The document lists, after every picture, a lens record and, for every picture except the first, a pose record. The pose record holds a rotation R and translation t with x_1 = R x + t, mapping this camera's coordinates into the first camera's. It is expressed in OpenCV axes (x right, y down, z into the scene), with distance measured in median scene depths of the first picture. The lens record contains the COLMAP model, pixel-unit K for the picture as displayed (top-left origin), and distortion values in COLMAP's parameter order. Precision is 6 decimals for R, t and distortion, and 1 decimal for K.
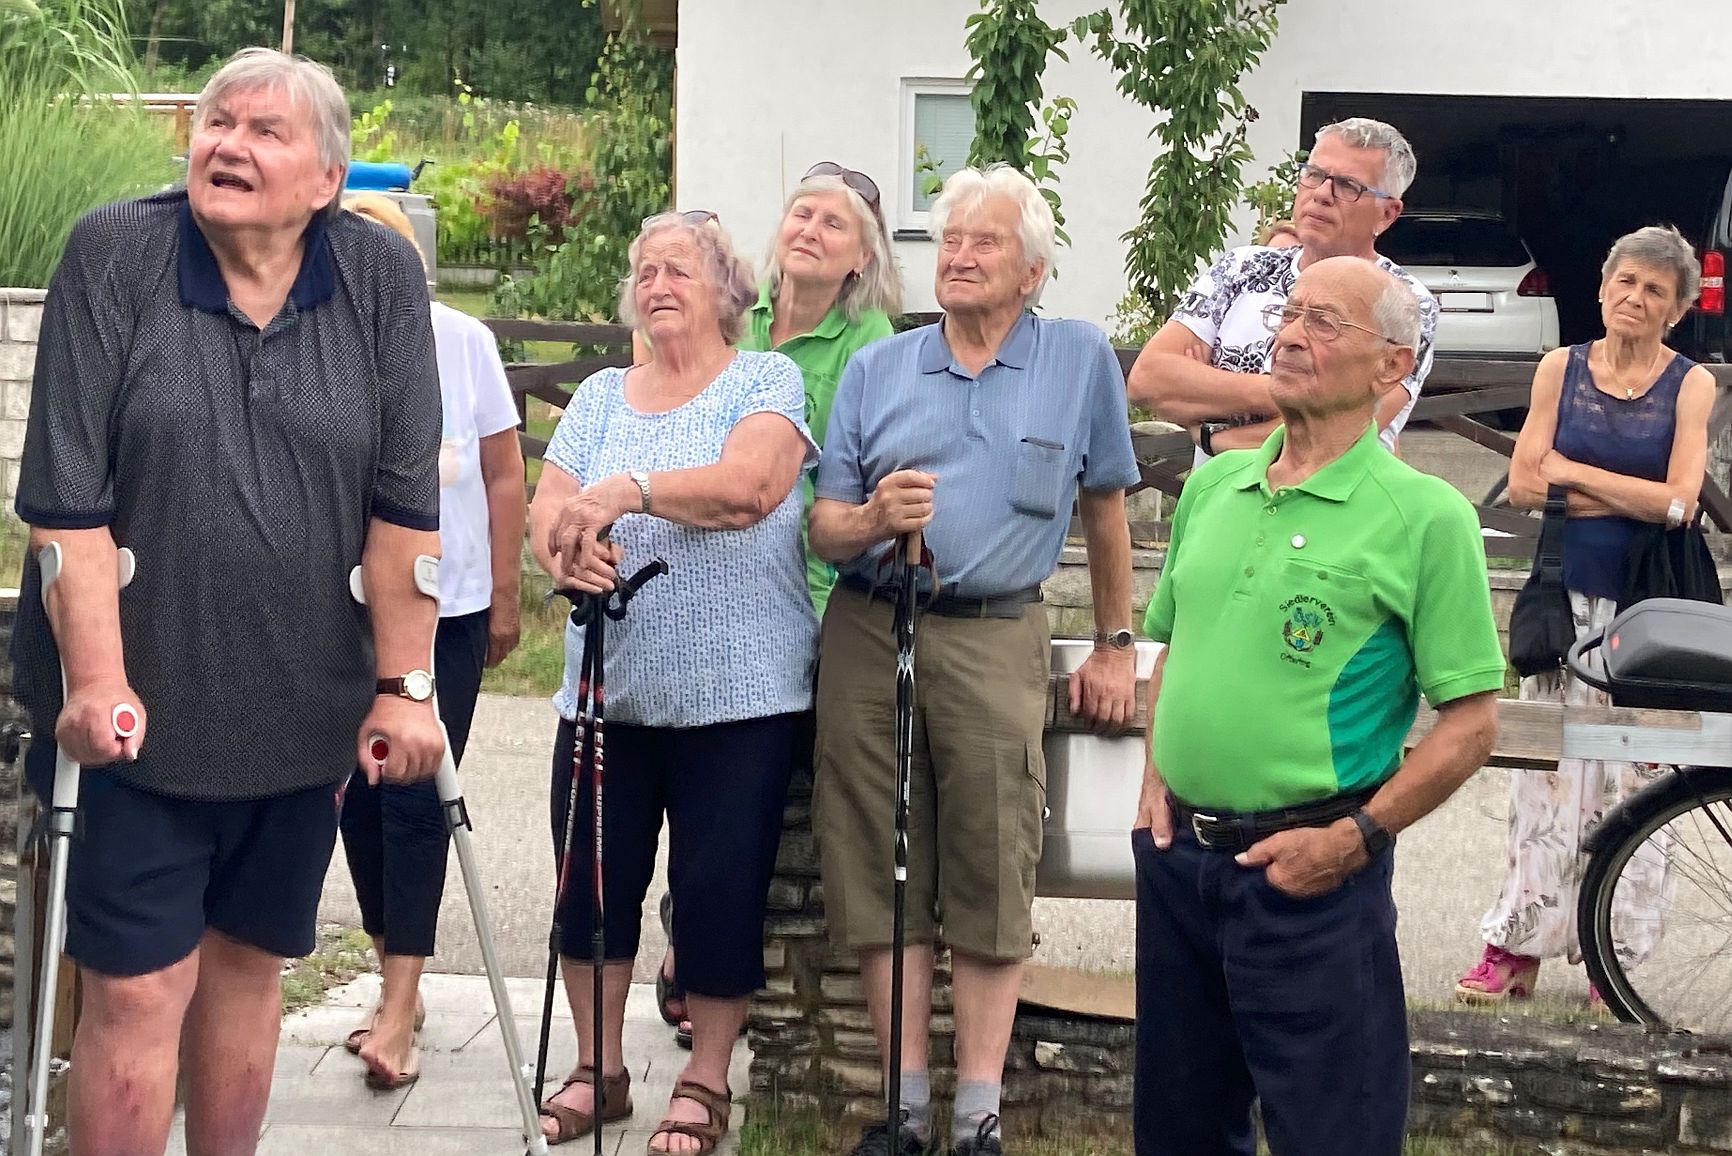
lens RADIAL K [[3061.3, 0, 843.3], [0, 3061.3, 513.5], [0, 0, 1]] dist [0.507698, 0.000000]
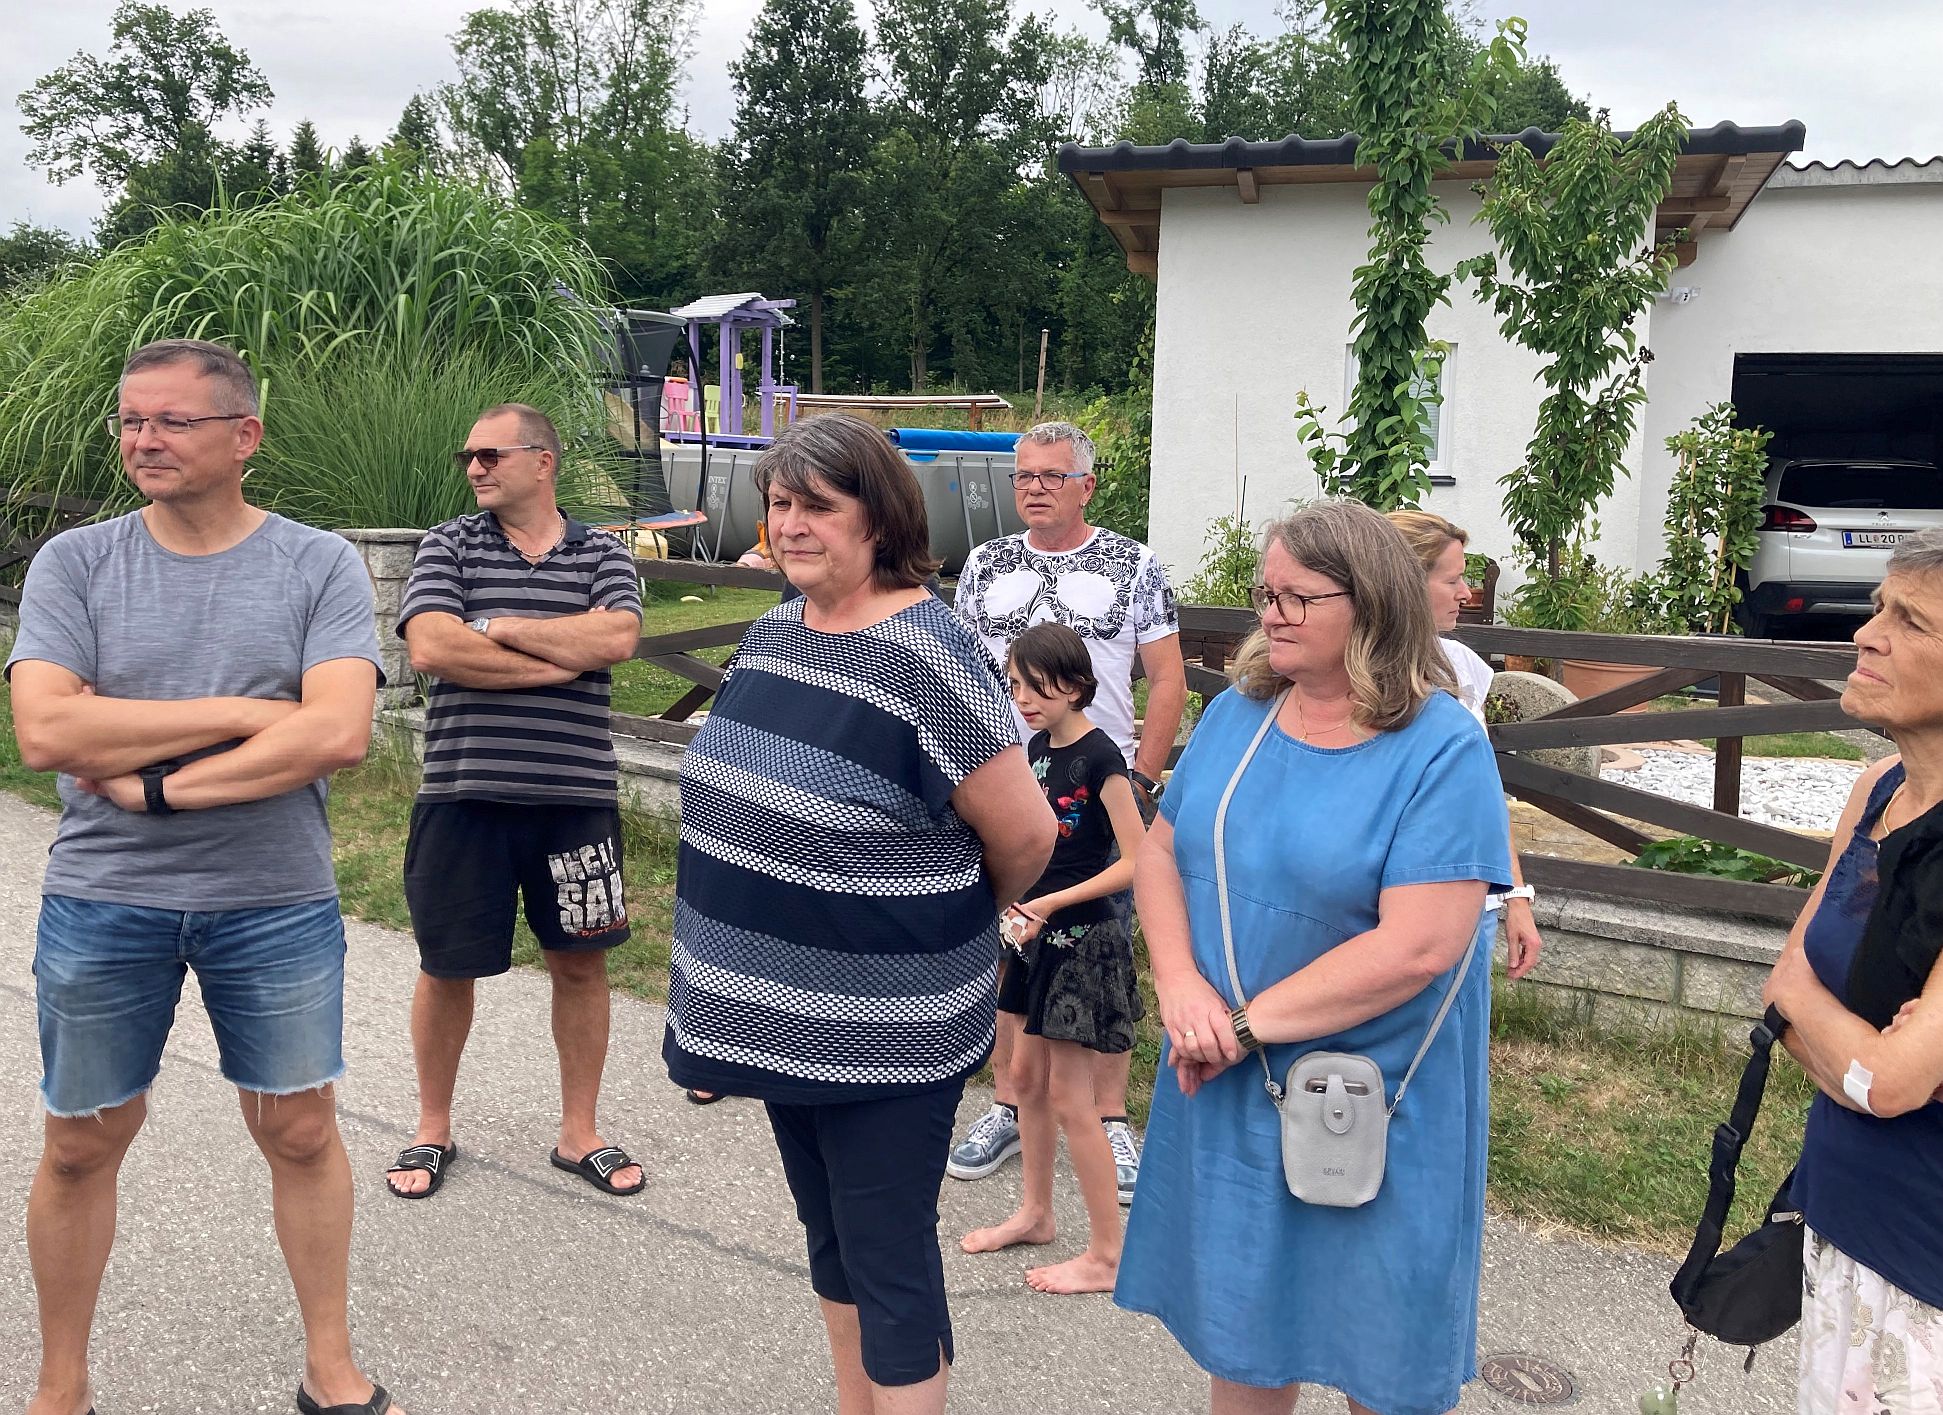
lens RADIAL K [[1654.5, 0, 964.5], [0, 1654.5, 649.9], [0, 0, 1]] dist [0.006433, -0.003054]
pose [[0.948632, 0.028845, -0.315064, 0.095511], [-0.025164, 0.999559, 0.015745, -0.040087], [0.315379, -0.007008, 0.948940, 0.446537]]
